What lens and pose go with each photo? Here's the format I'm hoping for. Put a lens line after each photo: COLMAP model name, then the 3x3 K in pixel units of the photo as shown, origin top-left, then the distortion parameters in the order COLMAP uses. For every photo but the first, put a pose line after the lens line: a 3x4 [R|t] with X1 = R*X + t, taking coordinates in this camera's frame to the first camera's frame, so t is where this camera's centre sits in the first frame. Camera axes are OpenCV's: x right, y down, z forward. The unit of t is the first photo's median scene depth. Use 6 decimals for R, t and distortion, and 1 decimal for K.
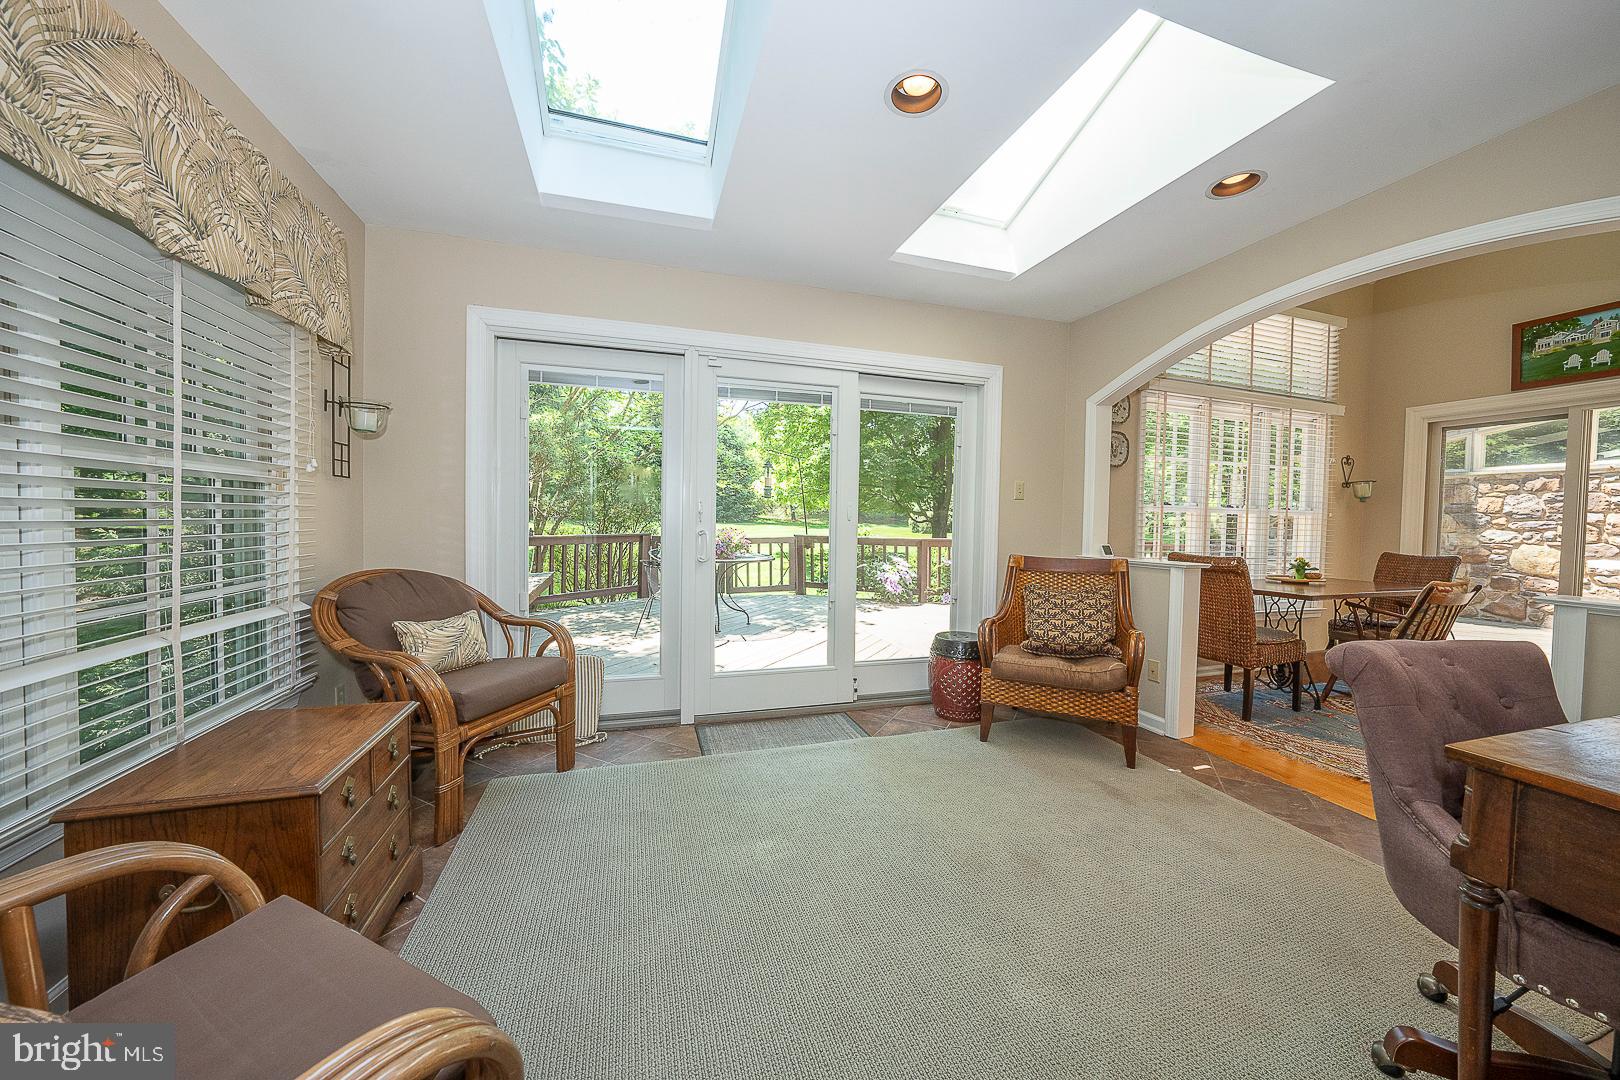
lens RADIAL K [[559.0, 0, 810.7], [0, 559.0, 536.3], [0, 0, 1]] dist [-0.030078, 0.007113]
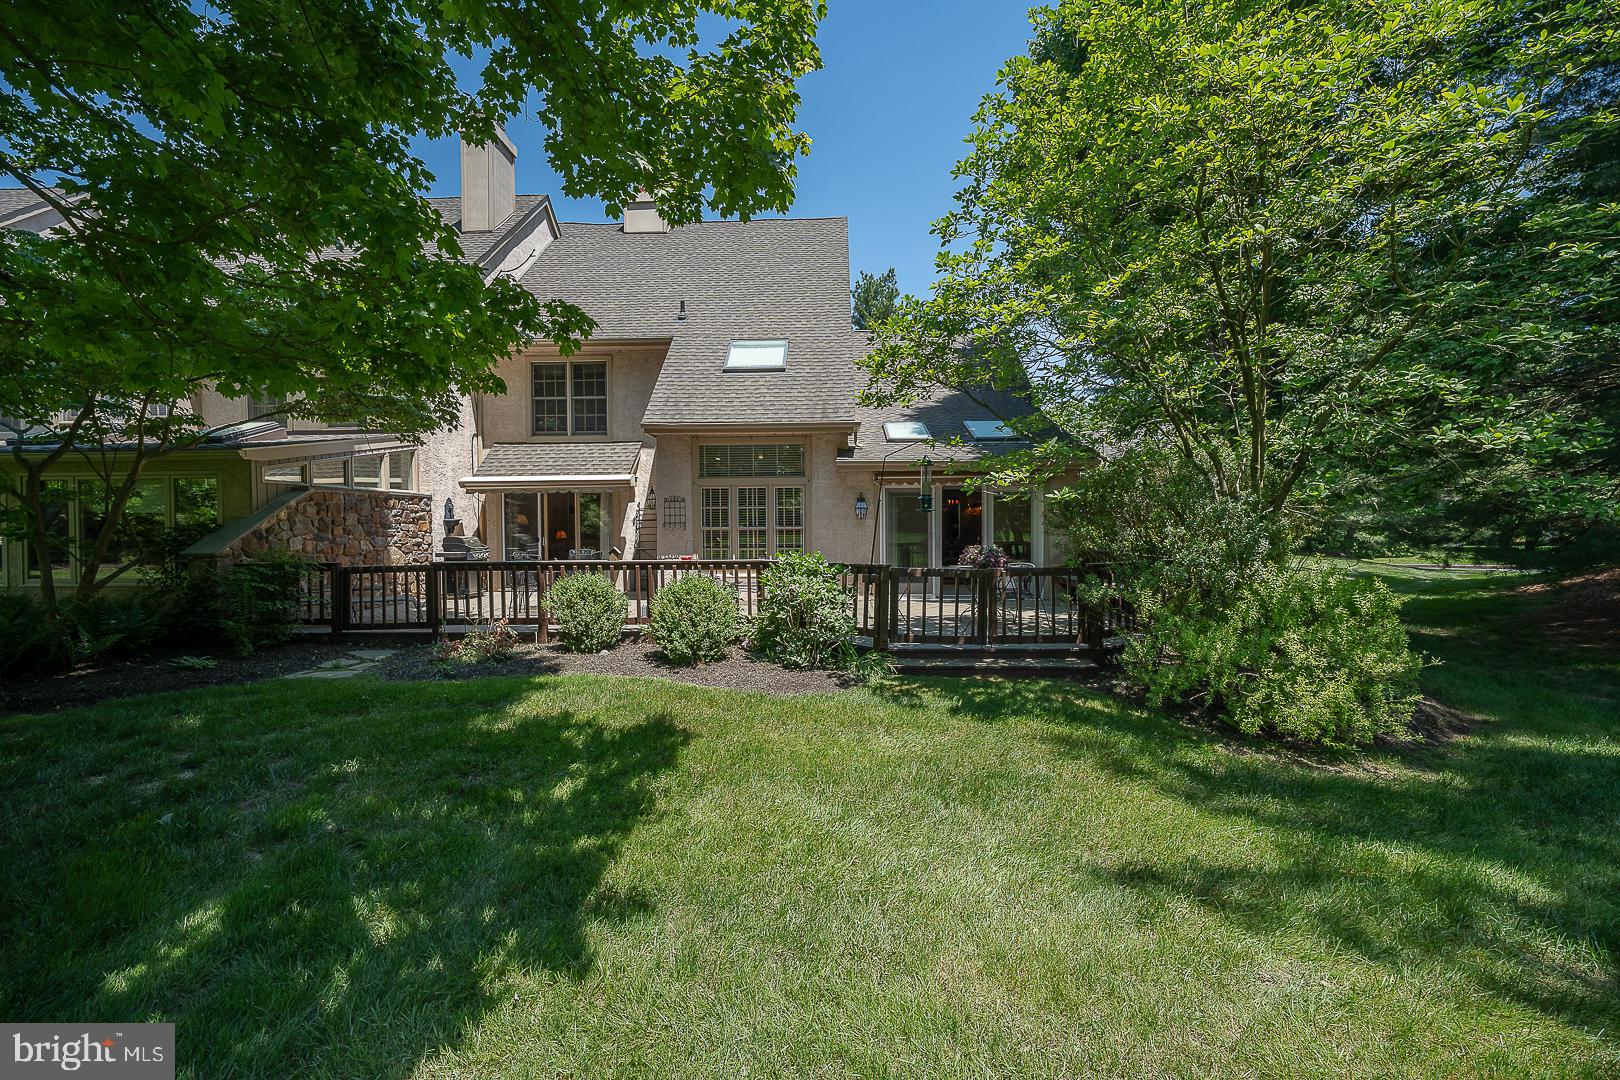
lens RADIAL K [[730.5, 0, 810.0], [0, 730.5, 540.0], [0, 0, 1]] dist [-0.003169, 0.000232]
pose [[-0.935982, -0.023939, 0.351233, -0.335585], [-0.003046, 0.998199, 0.059918, -0.118086], [-0.352034, 0.055012, -0.934369, 2.404957]]
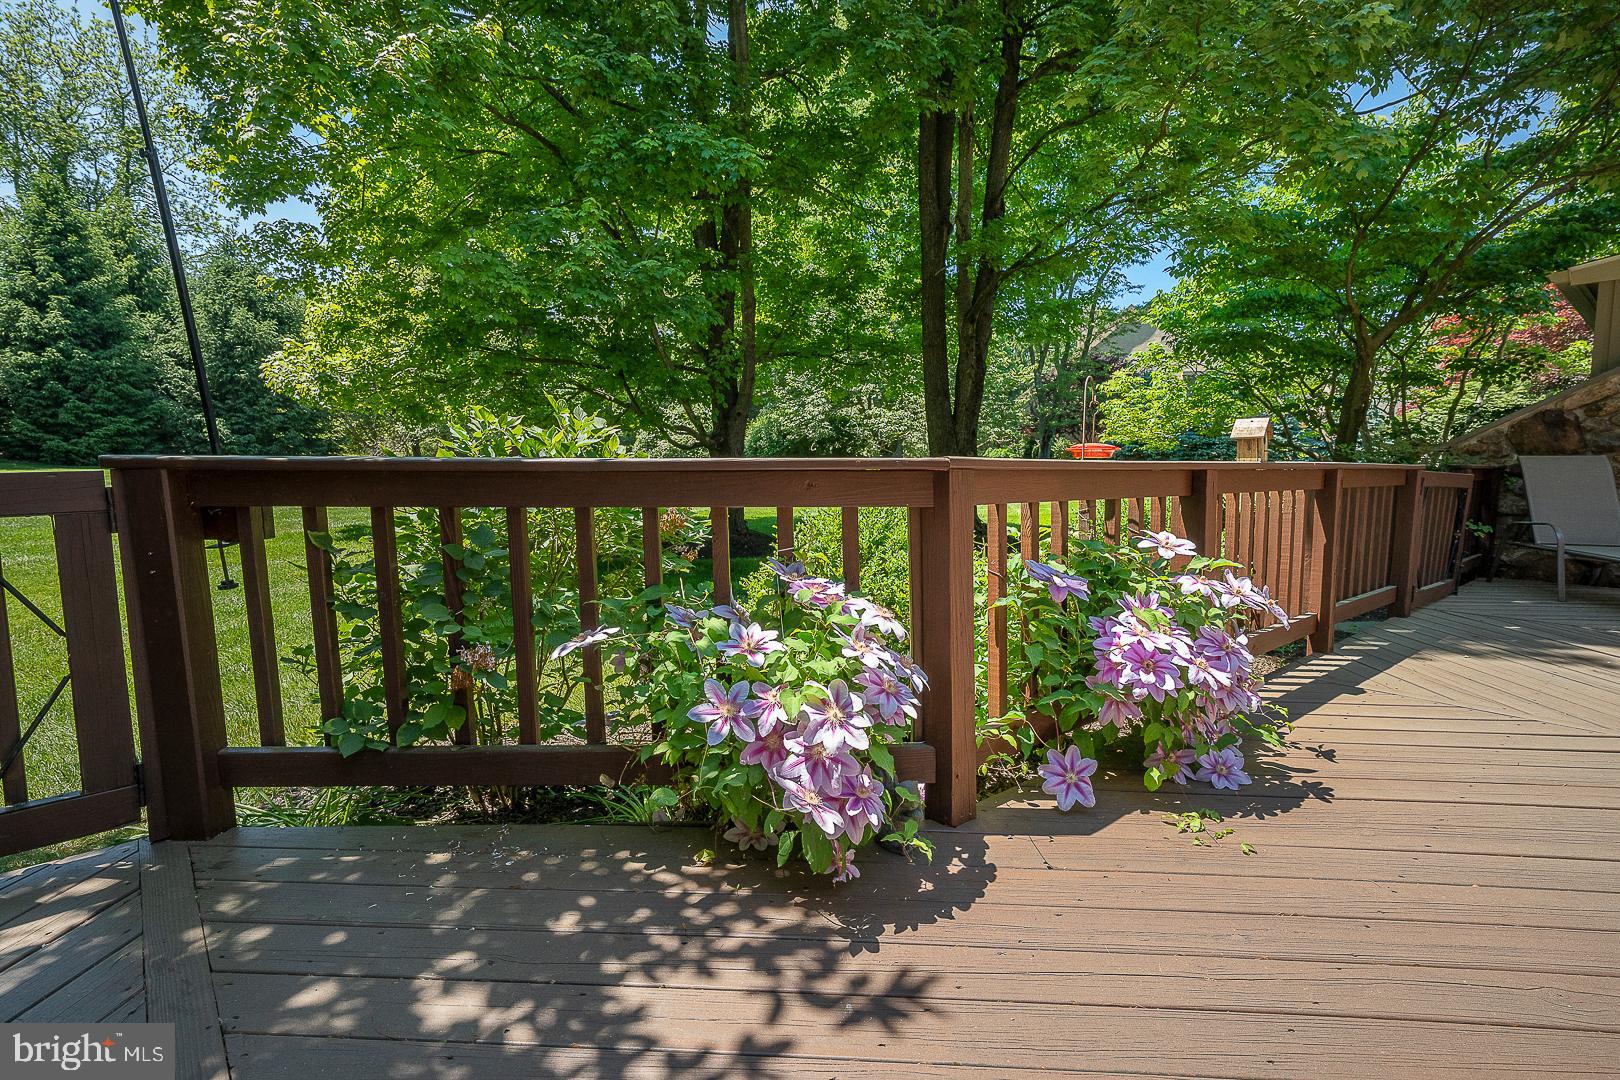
lens RADIAL K [[792.6, 0, 810.0], [0, 792.6, 540.0], [0, 0, 1]] dist [0.006904, 0.001434]
pose [[0.916349, -0.054358, 0.396674, 0.074195], [0.027329, 0.996922, 0.073479, 0.012500], [-0.399447, -0.056491, 0.915014, 0.911334]]
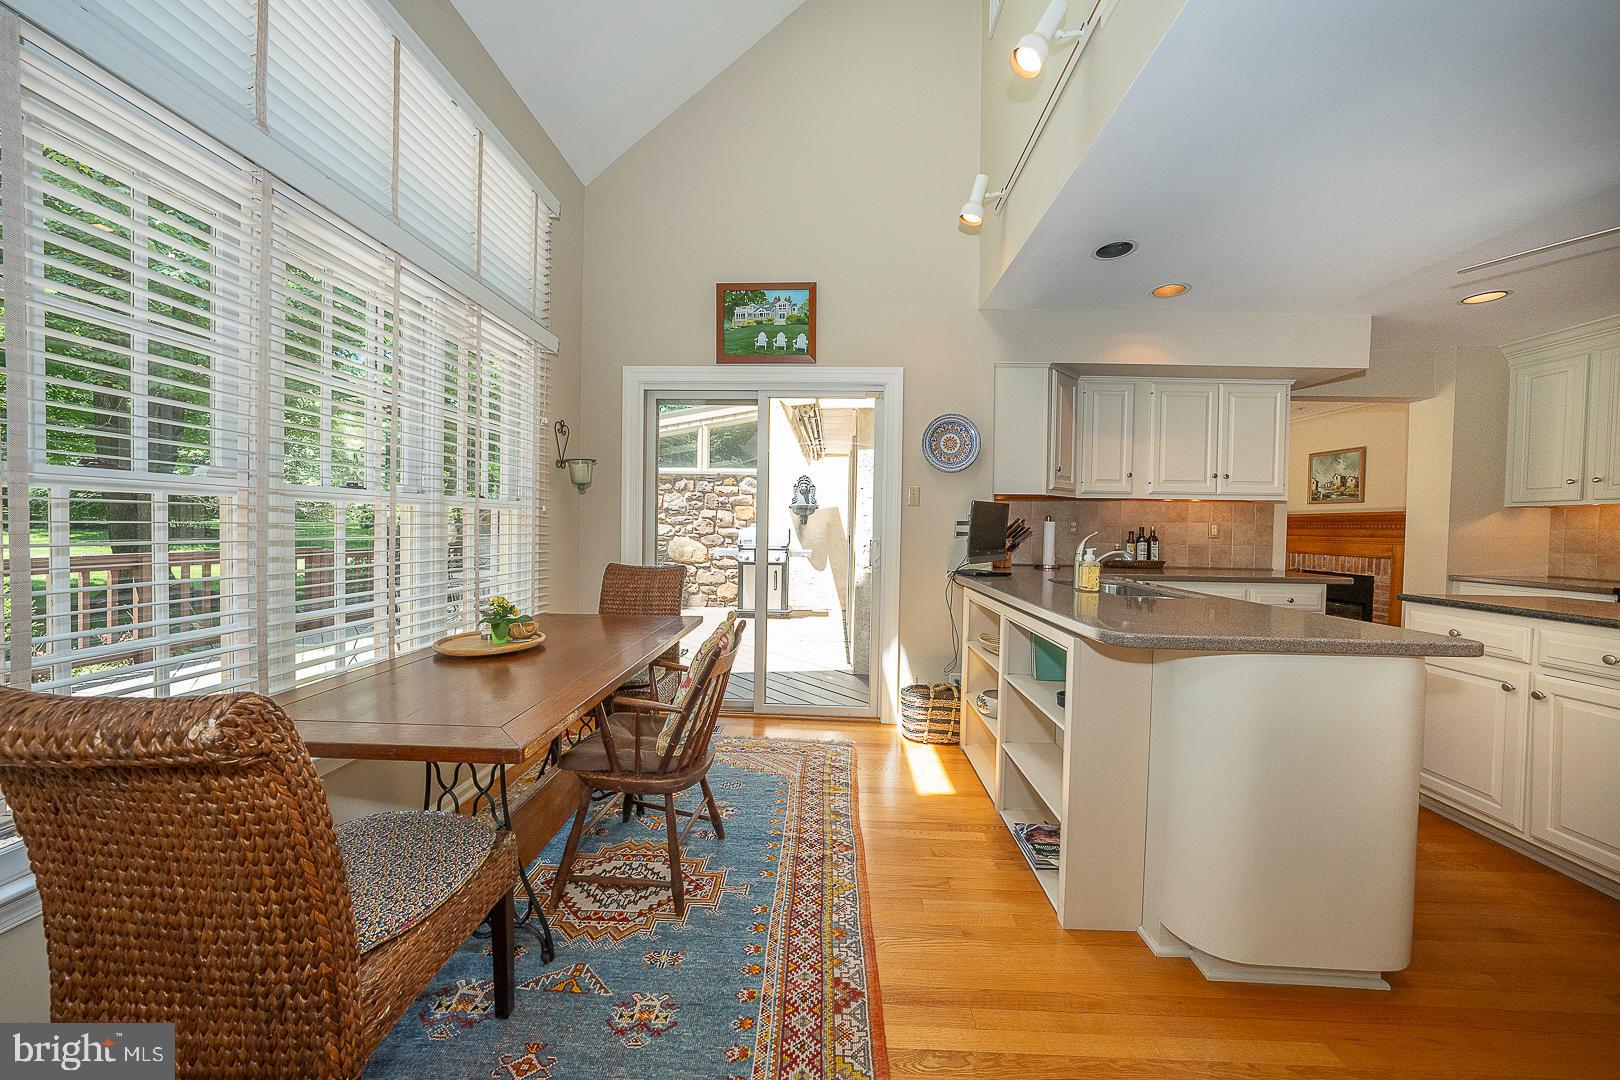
lens RADIAL K [[559.0, 0, 810.7], [0, 559.0, 536.3], [0, 0, 1]] dist [-0.030078, 0.007113]
pose [[0.341622, -0.032876, 0.939262, 0.305844], [0.019472, 0.999421, 0.027900, -0.012913], [-0.939636, 0.008758, 0.342064, 0.331872]]
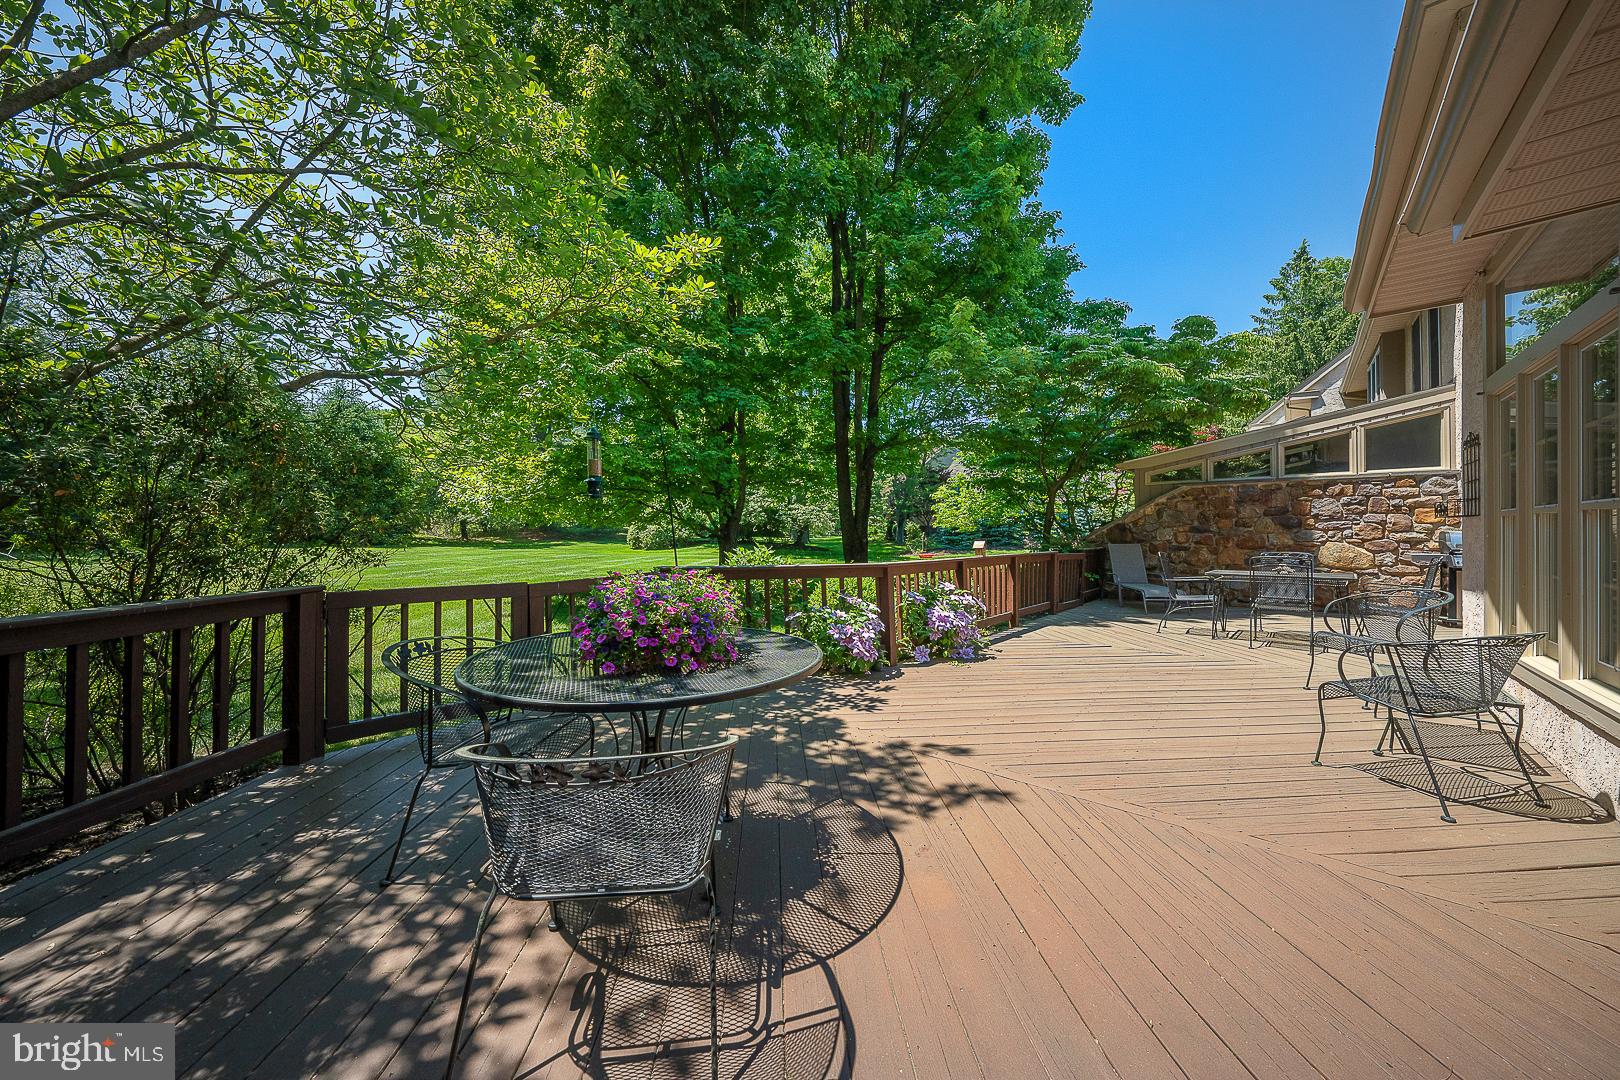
lens RADIAL K [[572.5, 0, 814.0], [0, 572.5, 536.4], [0, 0, 1]] dist [-0.029362, 0.009116]
pose [[0.852061, -0.025805, 0.522805, -0.232123], [0.038658, 0.999159, -0.013687, -0.022910], [-0.522012, 0.031873, 0.852342, 0.570596]]
